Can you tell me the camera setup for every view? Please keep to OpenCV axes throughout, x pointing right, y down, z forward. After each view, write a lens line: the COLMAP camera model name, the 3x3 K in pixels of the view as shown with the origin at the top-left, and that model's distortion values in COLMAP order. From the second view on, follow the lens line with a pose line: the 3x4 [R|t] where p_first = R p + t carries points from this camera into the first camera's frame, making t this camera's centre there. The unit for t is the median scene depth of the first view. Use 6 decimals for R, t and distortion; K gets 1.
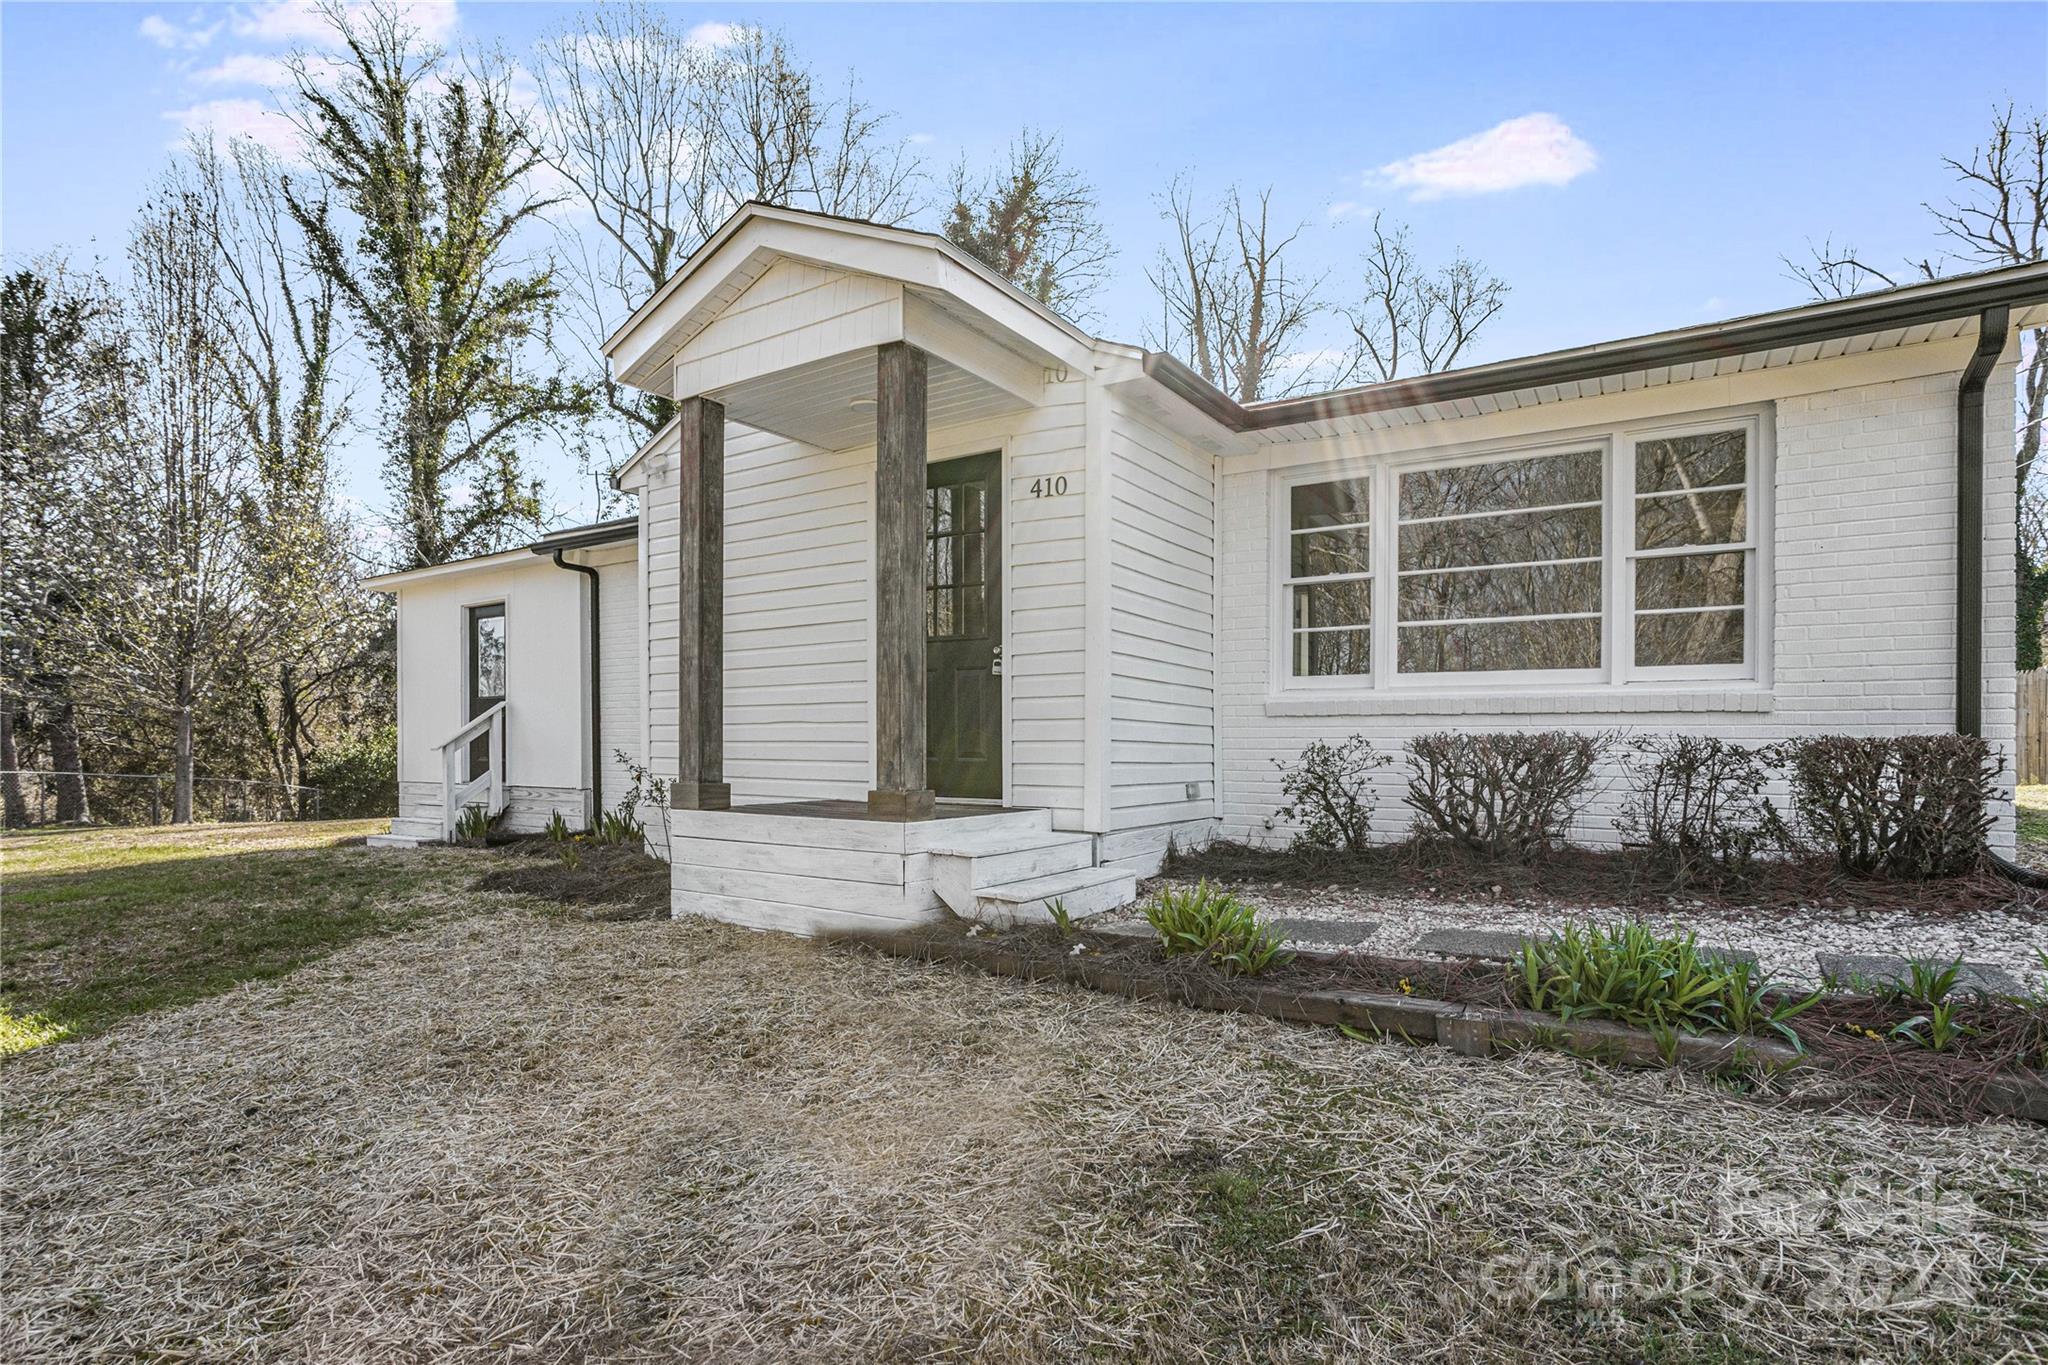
lens RADIAL K [[1006.3, 0, 1029.5], [0, 1006.3, 748.7], [0, 0, 1]] dist [-0.046772, 0.028178]
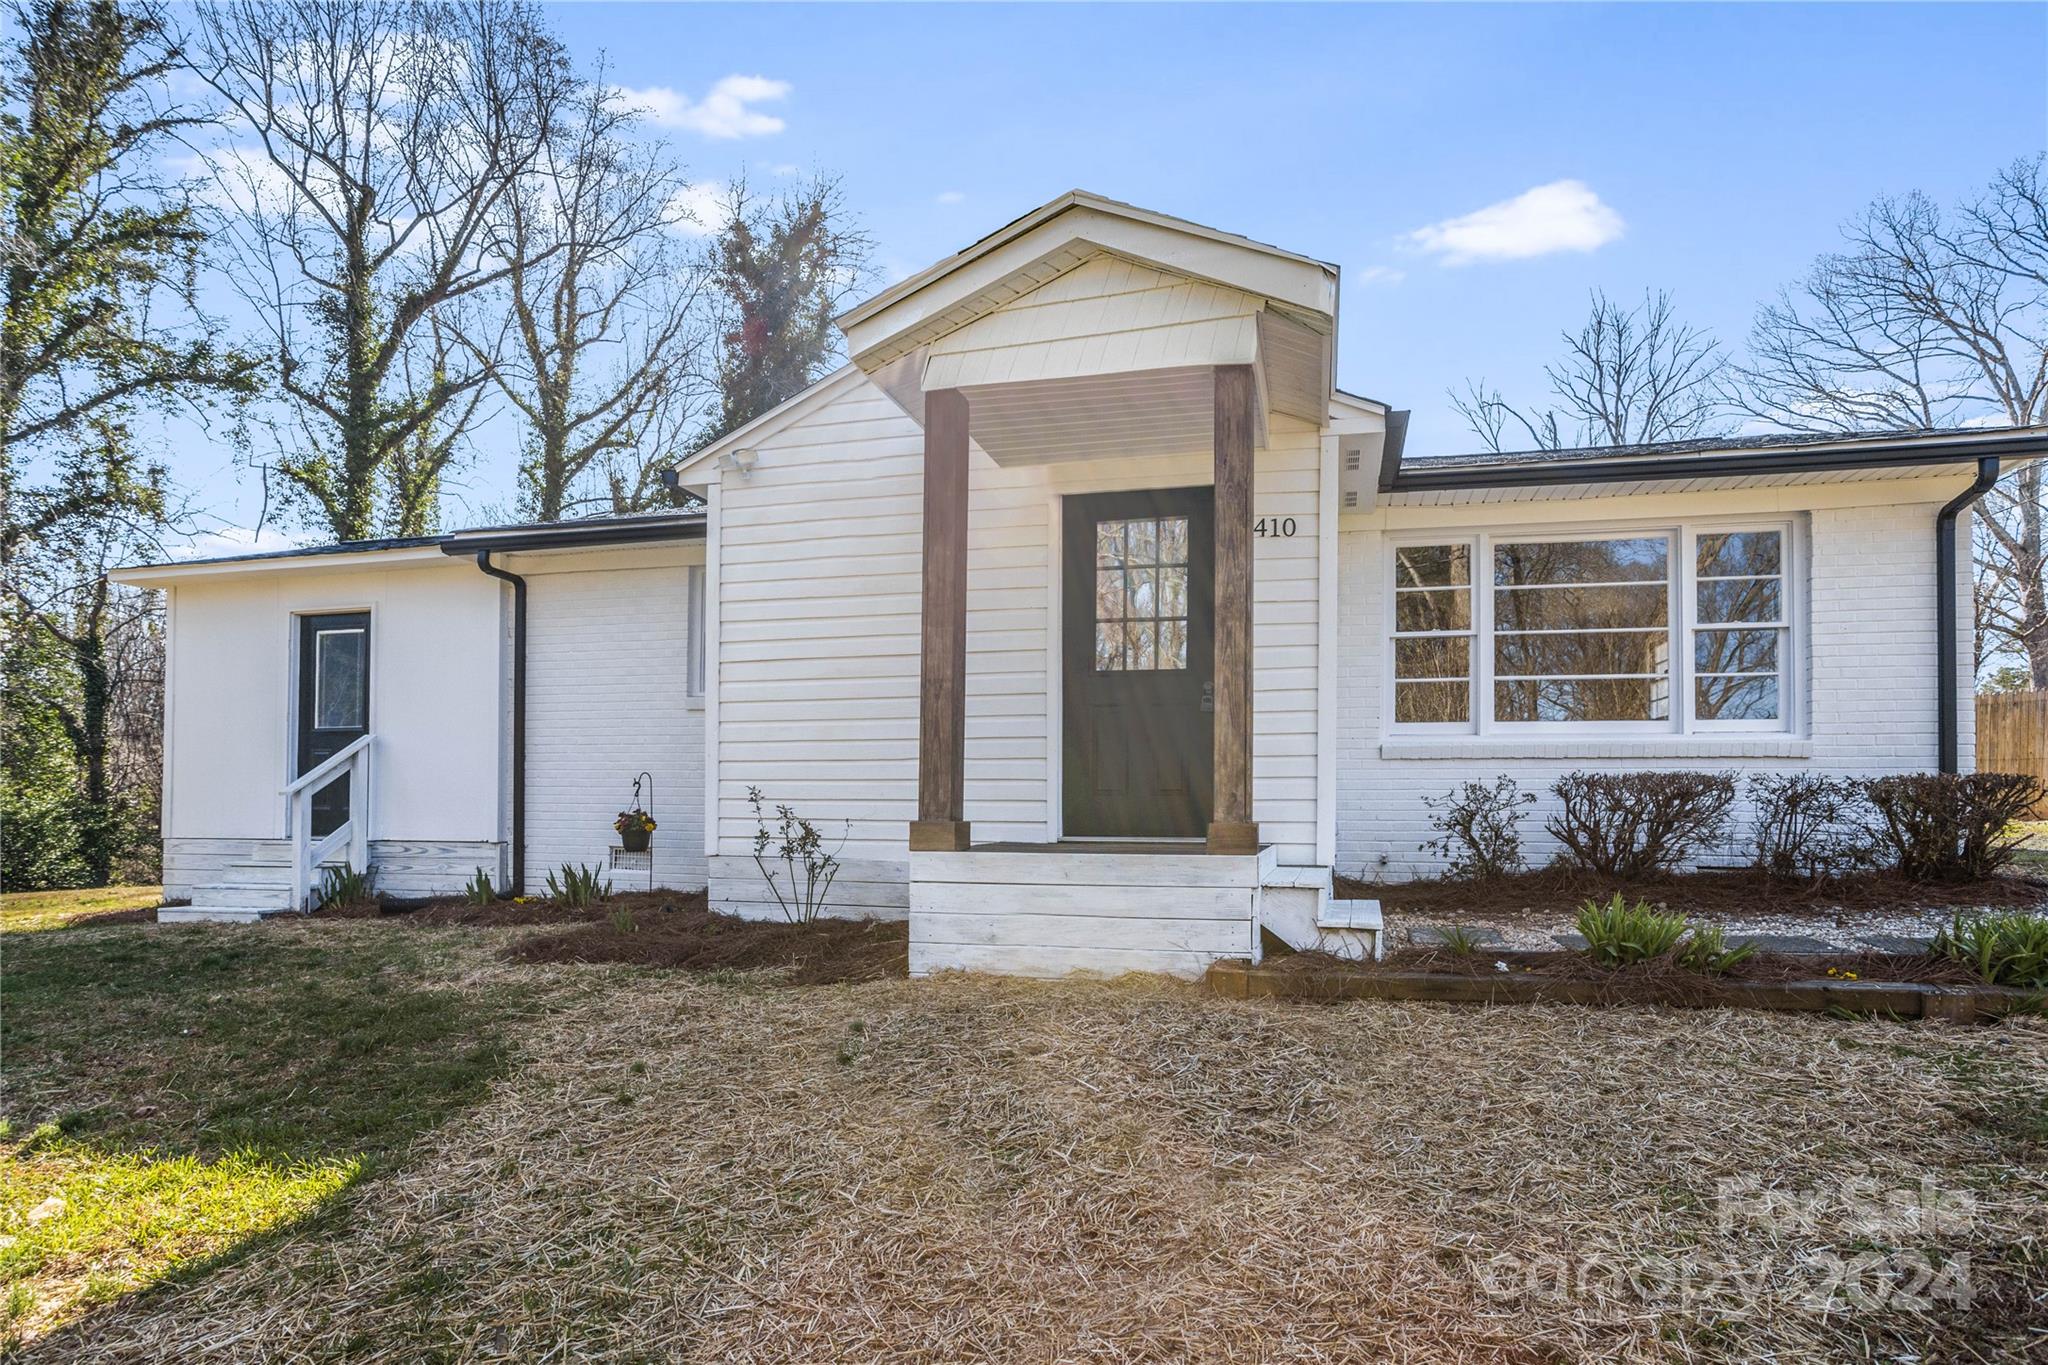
lens RADIAL K [[1024.7, 0, 1022.3], [0, 1024.7, 783.6], [0, 0, 1]] dist [-0.046216, 0.026357]
pose [[0.944265, 0.006609, 0.329120, -0.131690], [0.001555, 0.999698, -0.024535, 0.005535], [-0.329183, 0.023679, 0.943969, 0.027186]]
